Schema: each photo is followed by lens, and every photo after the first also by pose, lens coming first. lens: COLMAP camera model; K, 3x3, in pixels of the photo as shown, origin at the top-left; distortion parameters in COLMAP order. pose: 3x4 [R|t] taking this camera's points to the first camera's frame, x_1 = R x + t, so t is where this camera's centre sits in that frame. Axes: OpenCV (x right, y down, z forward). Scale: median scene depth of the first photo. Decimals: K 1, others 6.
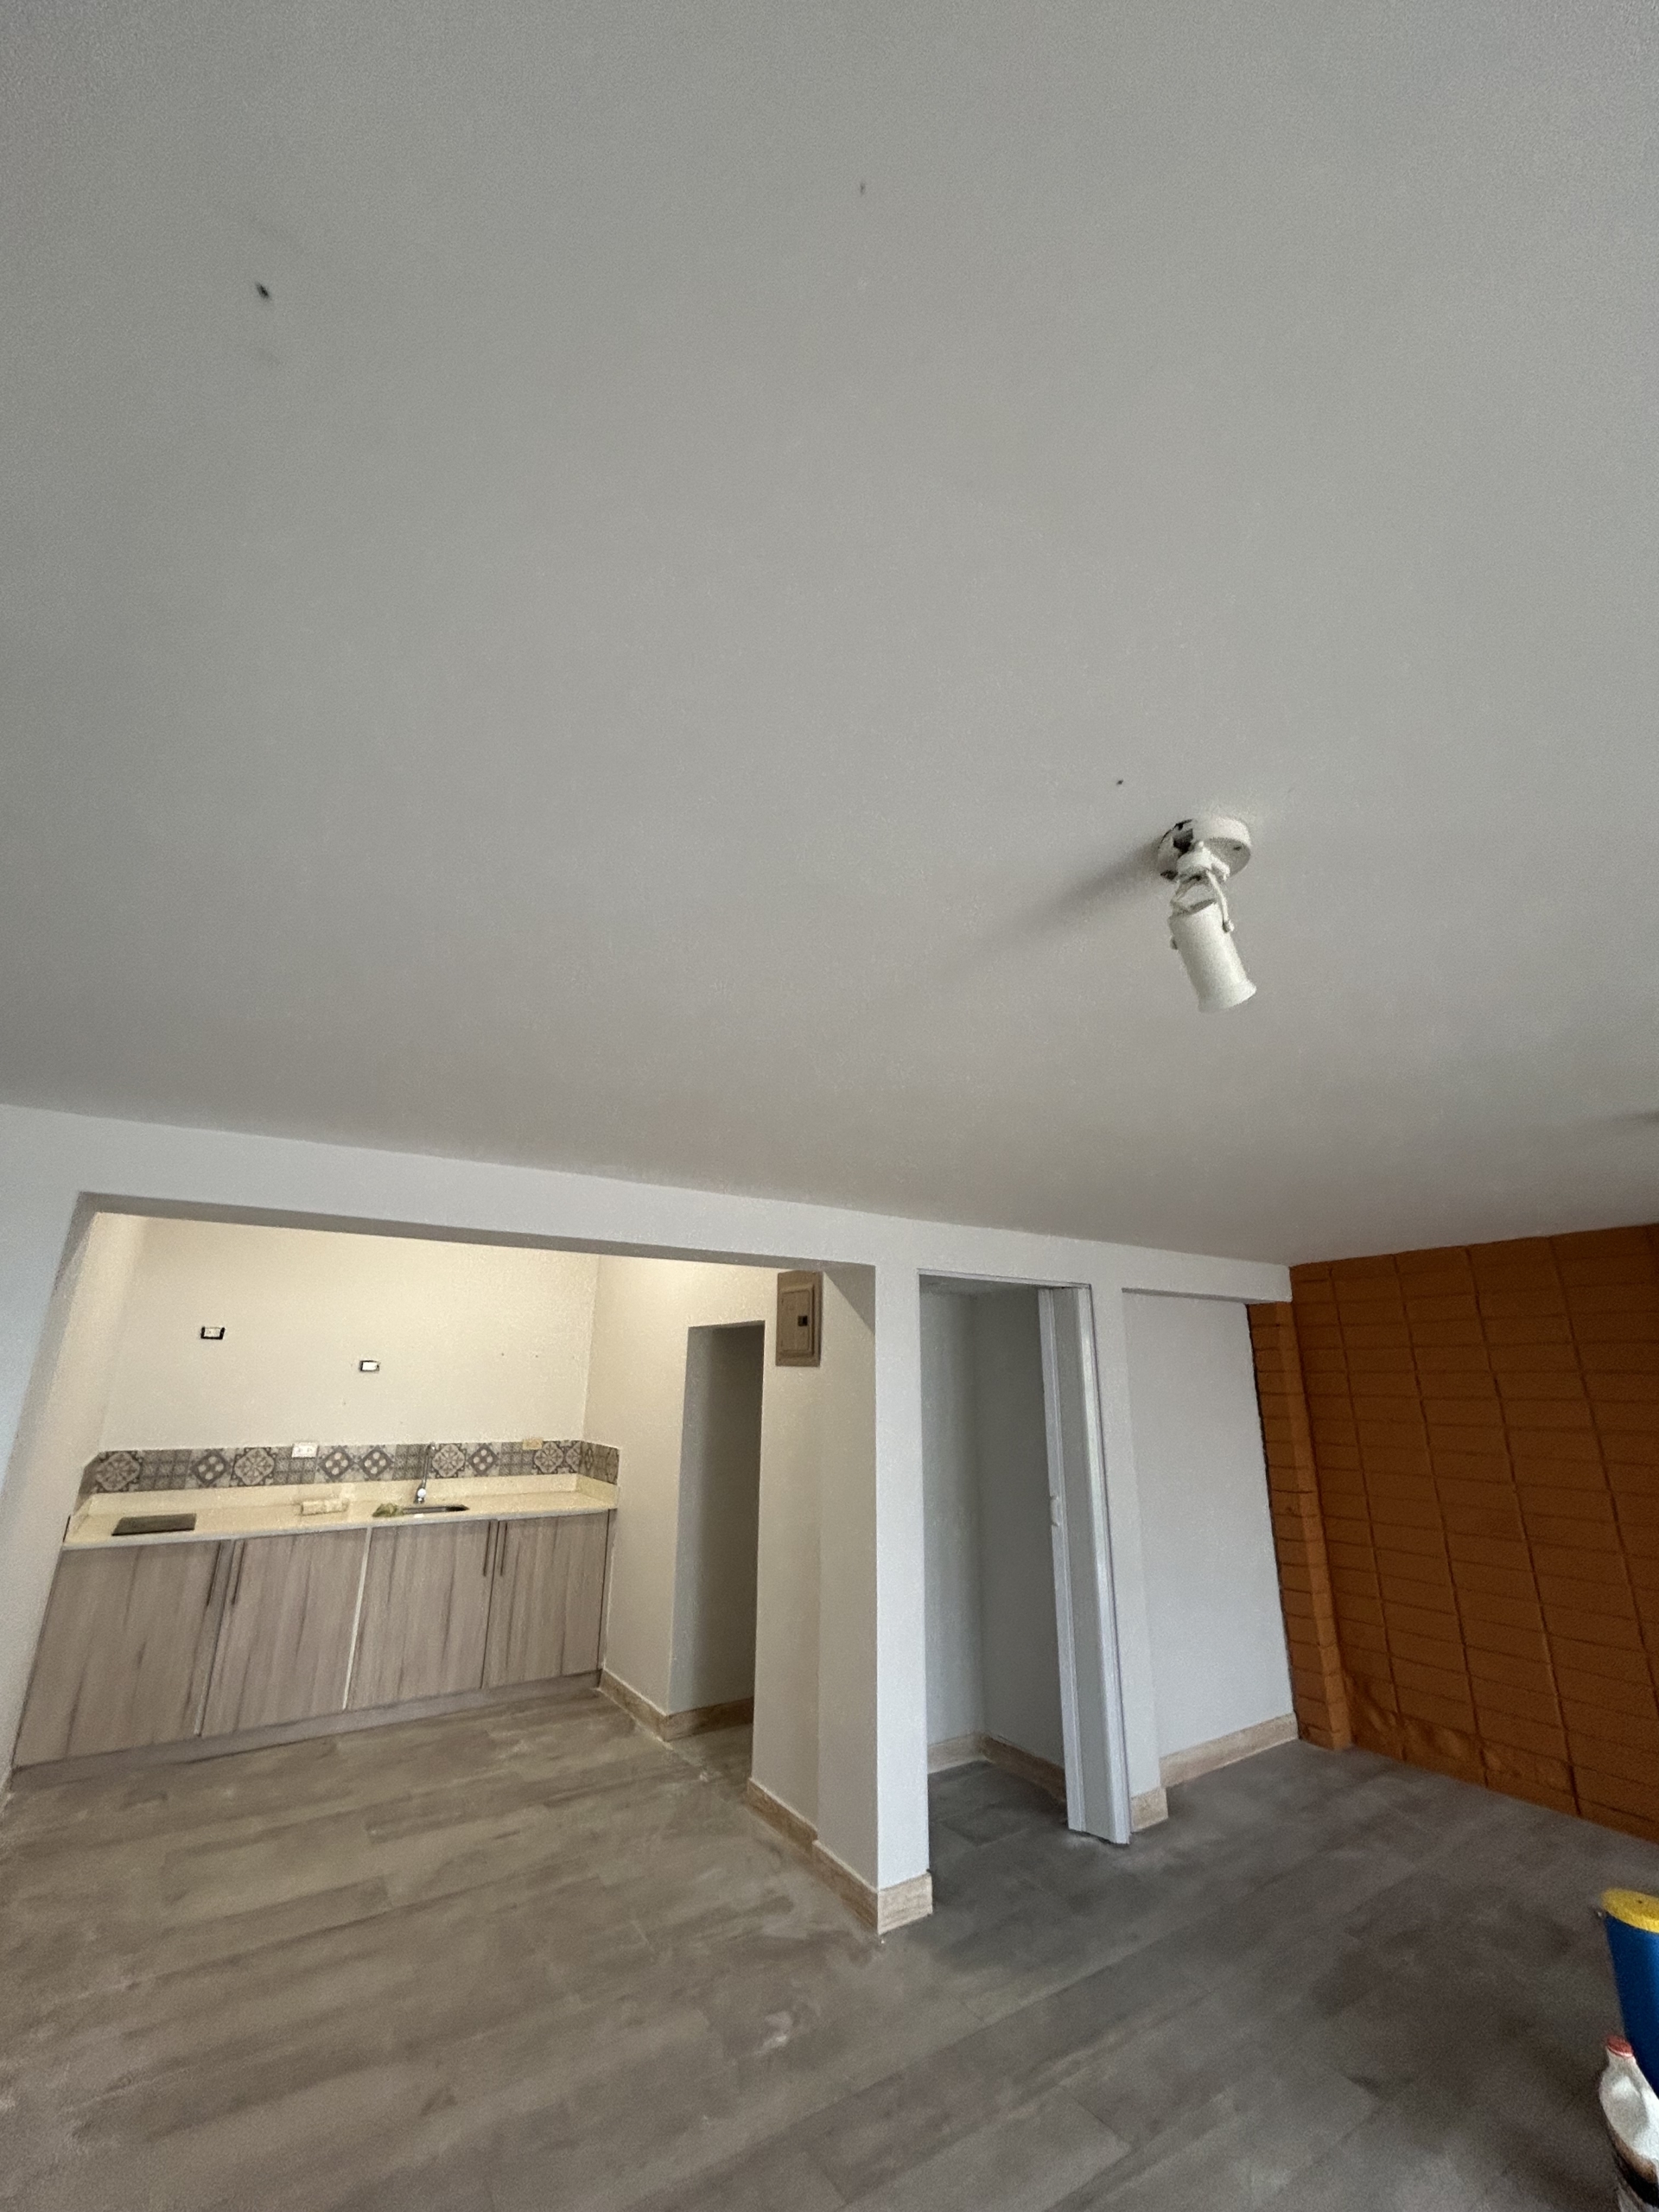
lens RADIAL K [[893.4, 0, 832.8], [0, 893.4, 1109.0], [0, 0, 1]] dist [0.001188, -0.000081]
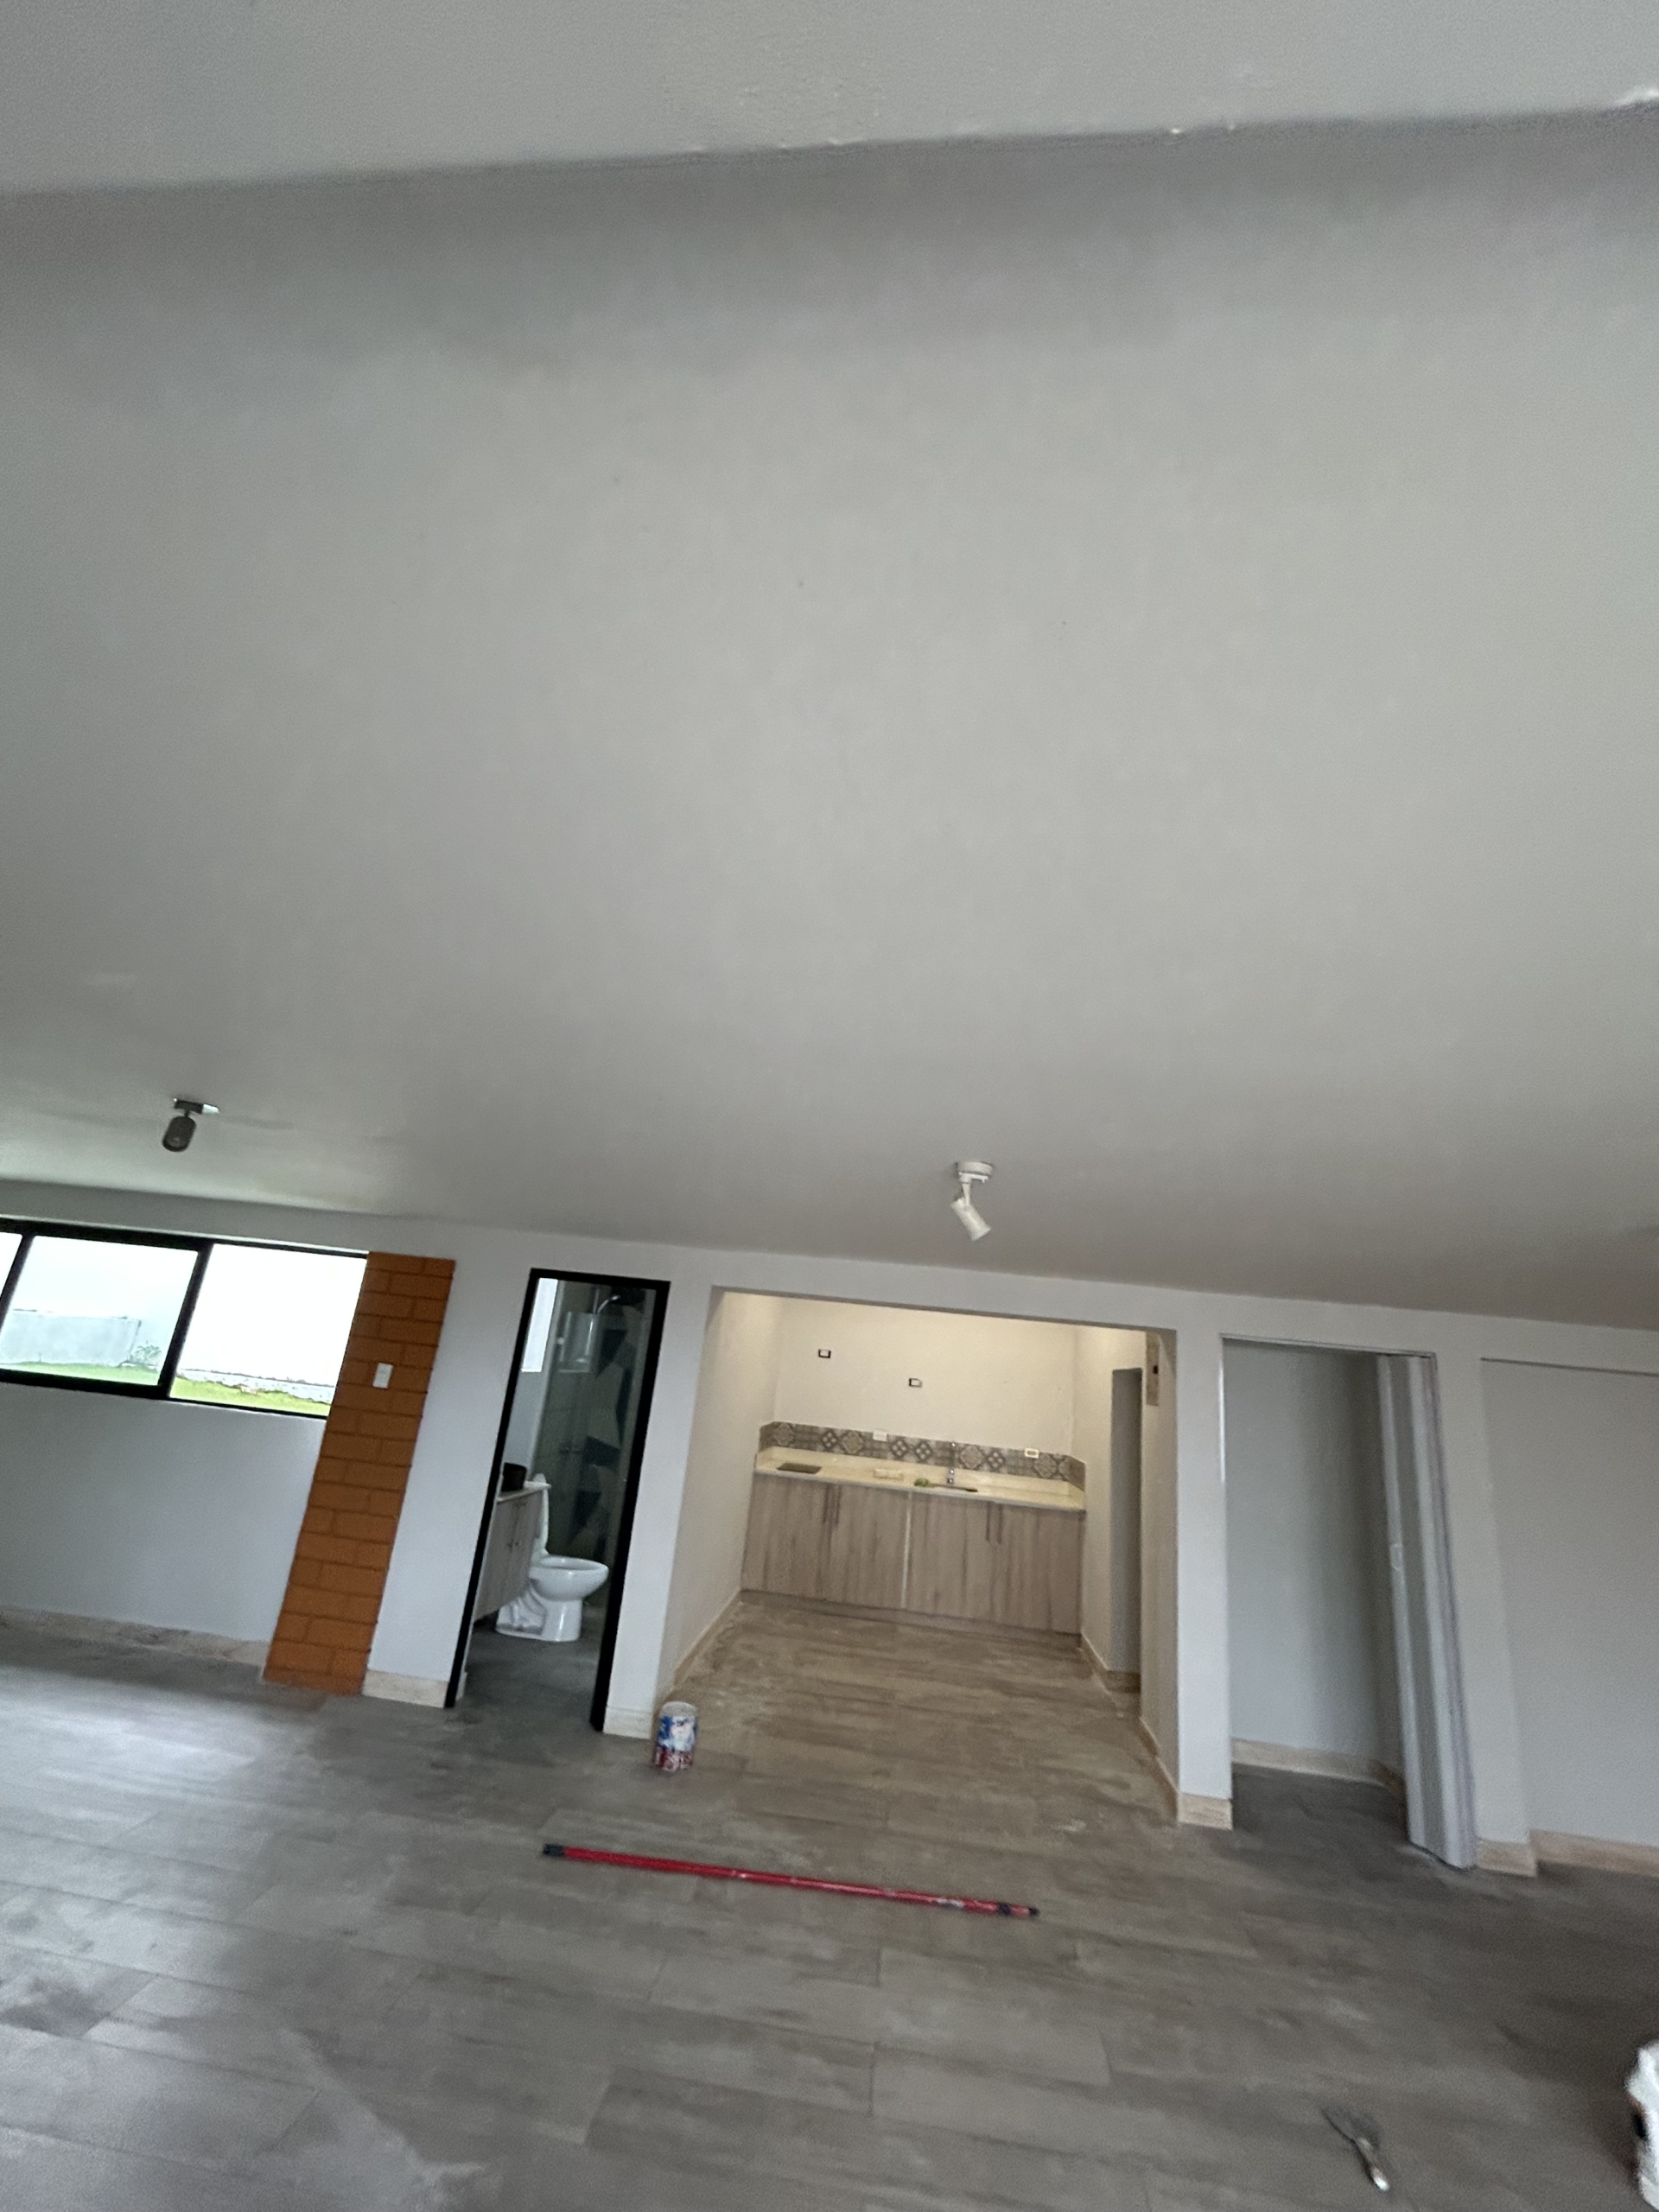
lens RADIAL K [[894.9, 0, 832.0], [0, 894.9, 1108.9], [0, 0, 1]] dist [-0.002994, 0.003926]
pose [[0.776812, -0.115395, -0.619070, 0.374446], [0.090801, 0.993319, -0.071217, -0.072081], [0.623152, -0.000890, 0.782100, -0.249965]]
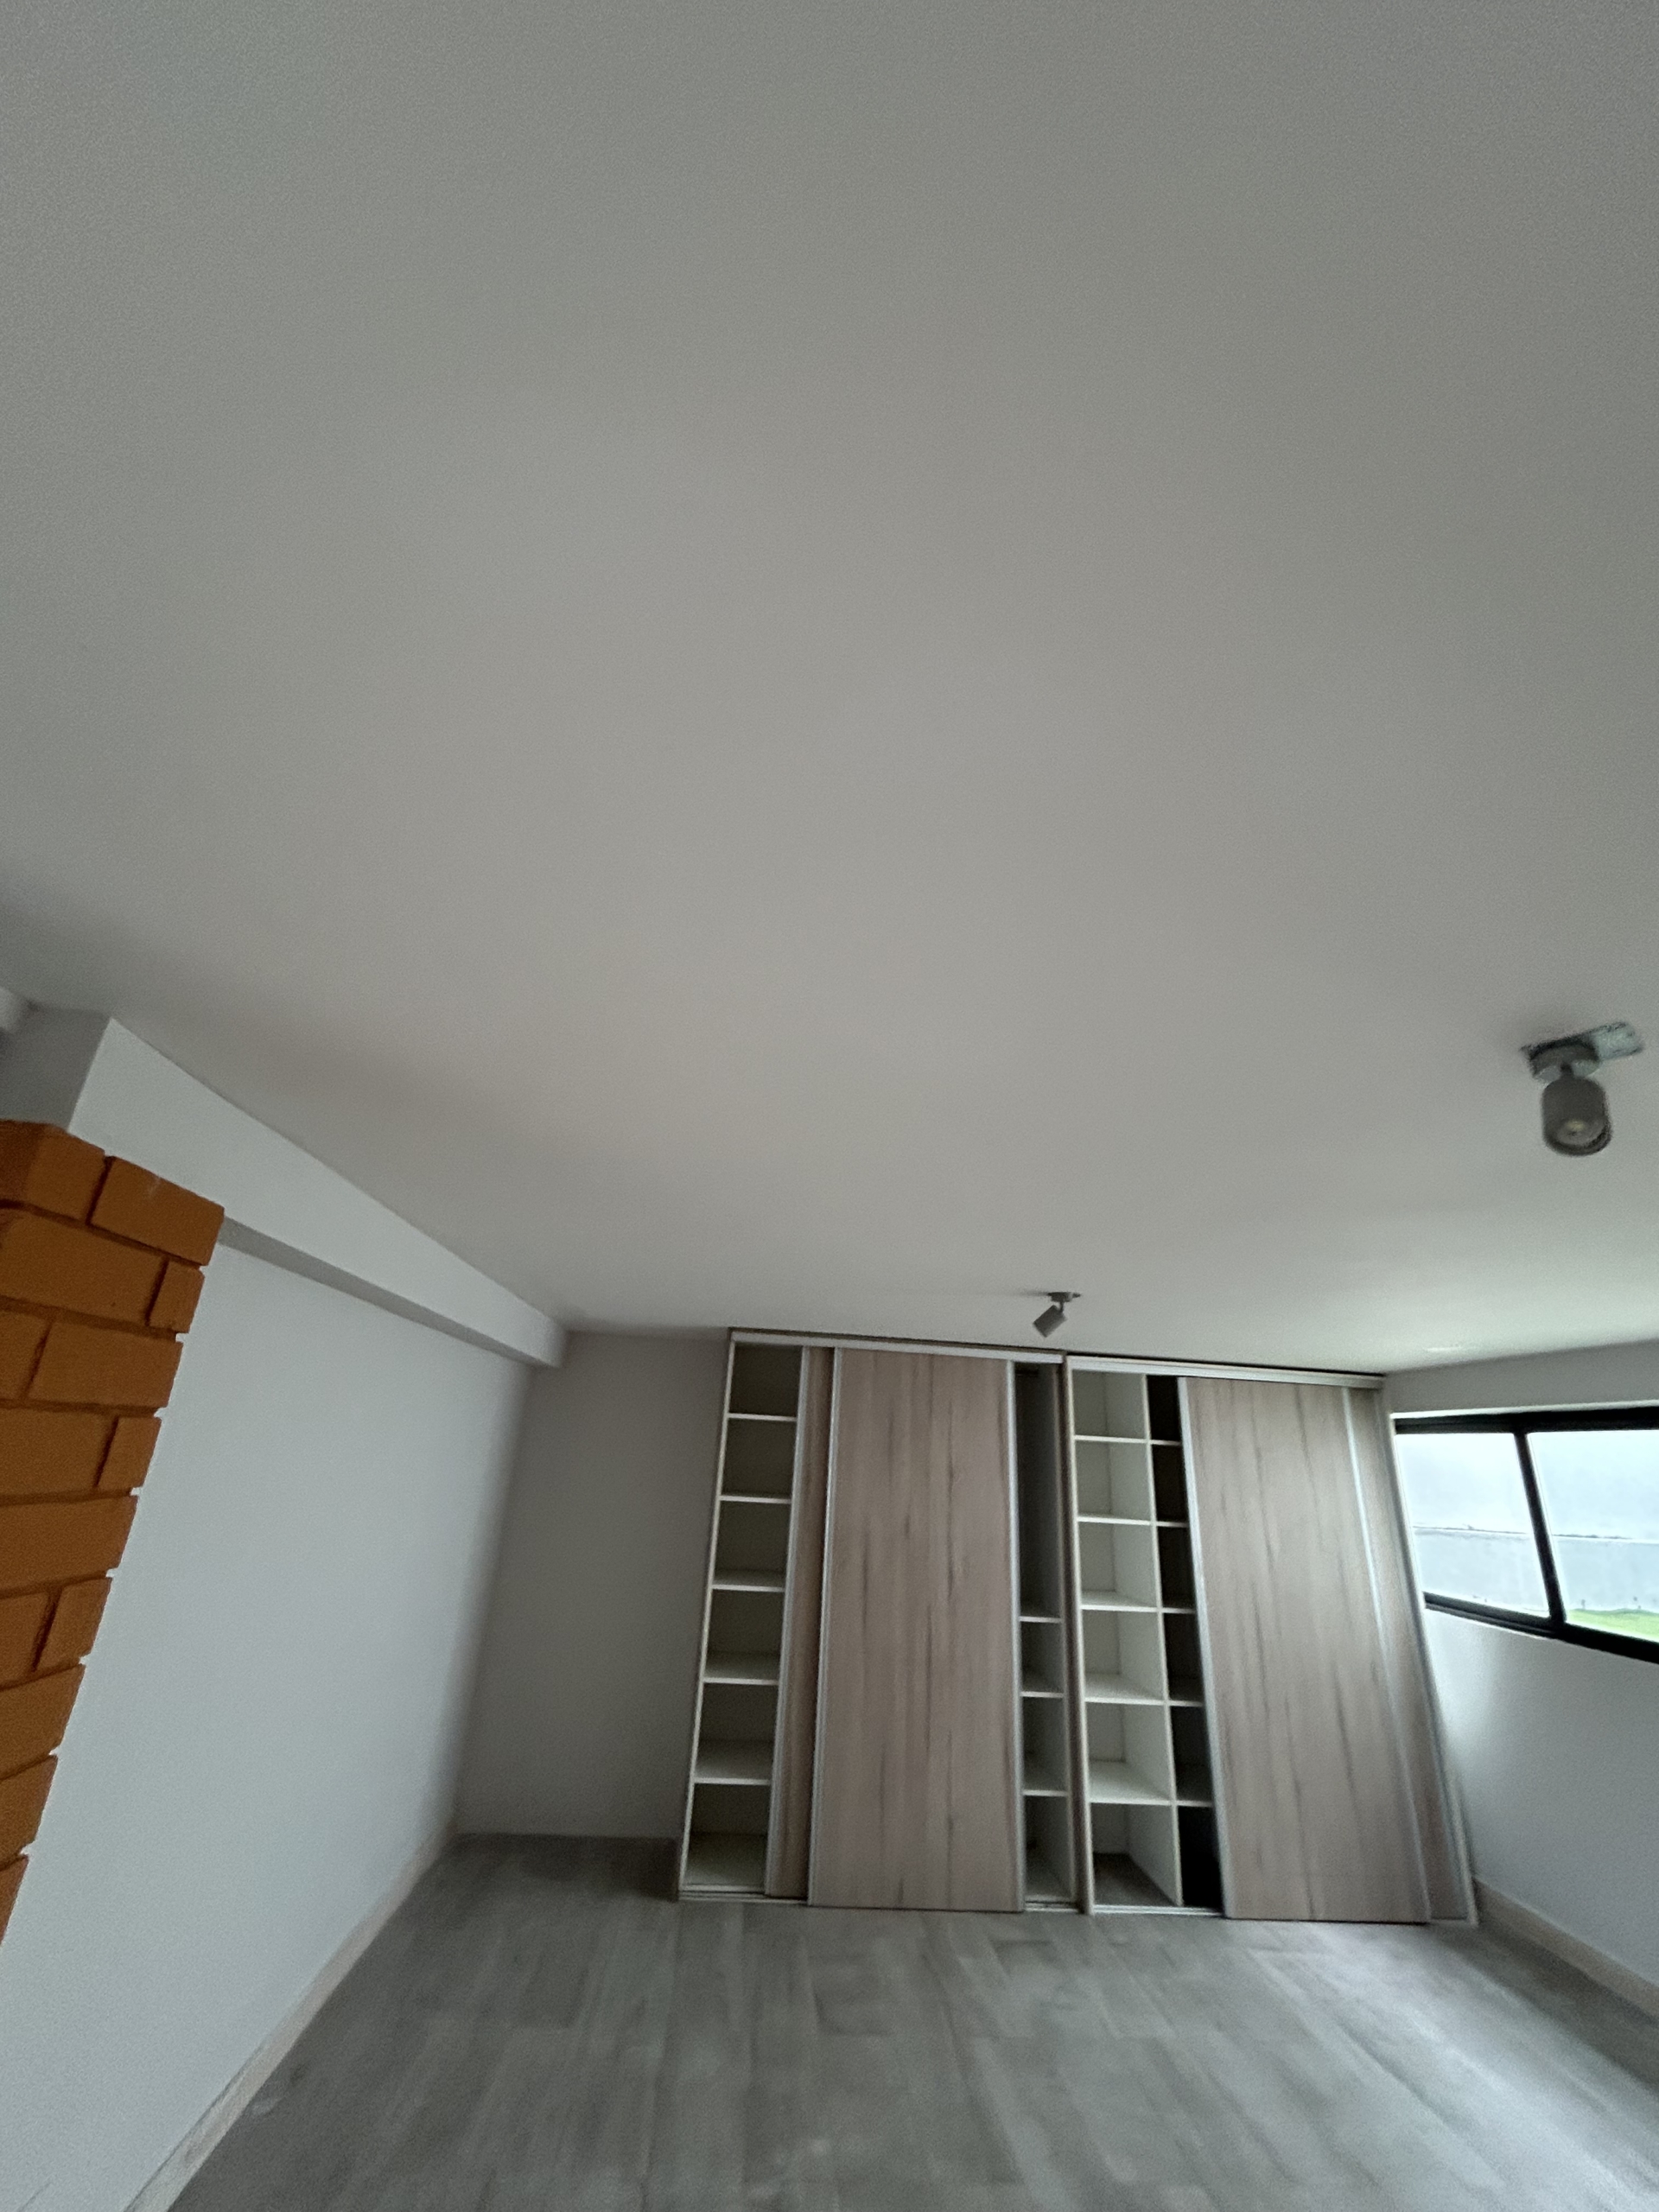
lens RADIAL K [[893.4, 0, 832.8], [0, 893.4, 1109.0], [0, 0, 1]] dist [0.001188, -0.000081]
pose [[-0.477629, -0.356368, -0.803039, -0.026036], [0.190317, 0.850367, -0.490567, -0.054742], [0.857700, -0.387141, -0.338337, -0.150016]]
